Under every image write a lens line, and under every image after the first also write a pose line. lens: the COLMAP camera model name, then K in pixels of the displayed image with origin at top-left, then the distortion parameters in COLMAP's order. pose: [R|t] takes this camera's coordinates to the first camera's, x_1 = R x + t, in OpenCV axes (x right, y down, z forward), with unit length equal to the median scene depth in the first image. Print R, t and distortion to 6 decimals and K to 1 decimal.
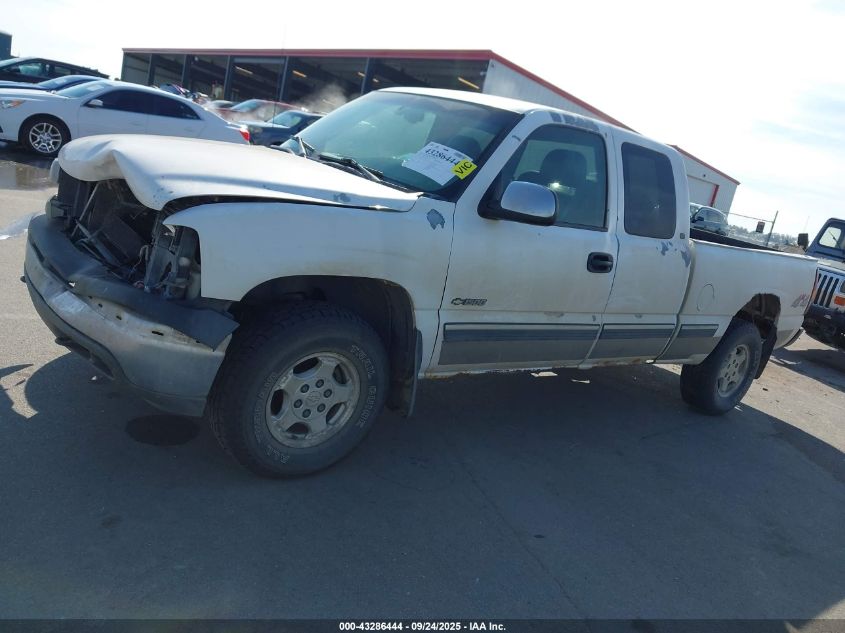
lens RADIAL K [[707.2, 0, 409.4], [0, 707.2, 313.9], [0, 0, 1]] dist [0.019402, 0.001328]
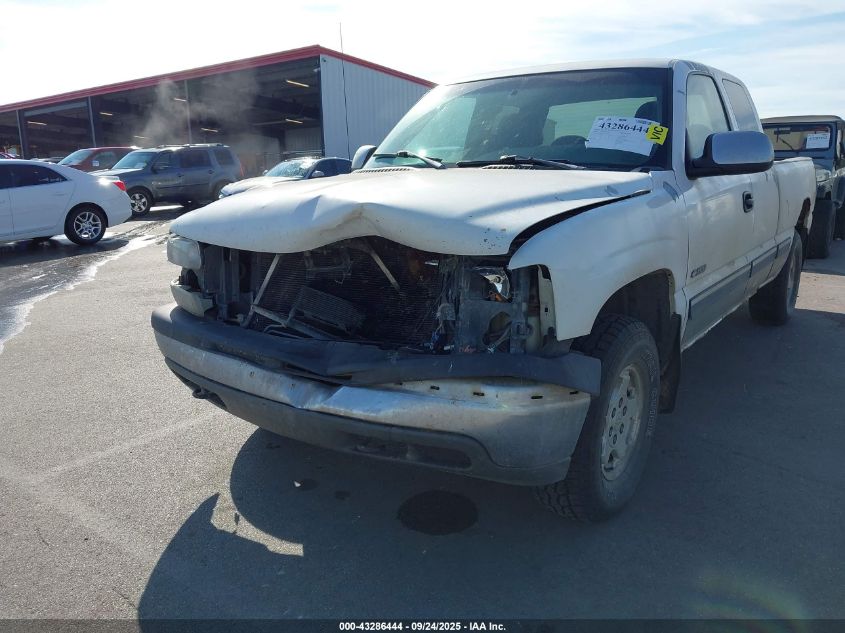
lens RADIAL K [[707.2, 0, 409.4], [0, 707.2, 313.9], [0, 0, 1]] dist [0.019402, 0.001328]
pose [[0.935100, -0.280388, 0.216726, -0.482434], [0.279205, 0.959530, 0.036712, -0.102760], [-0.218249, 0.026182, 0.975542, 0.172344]]
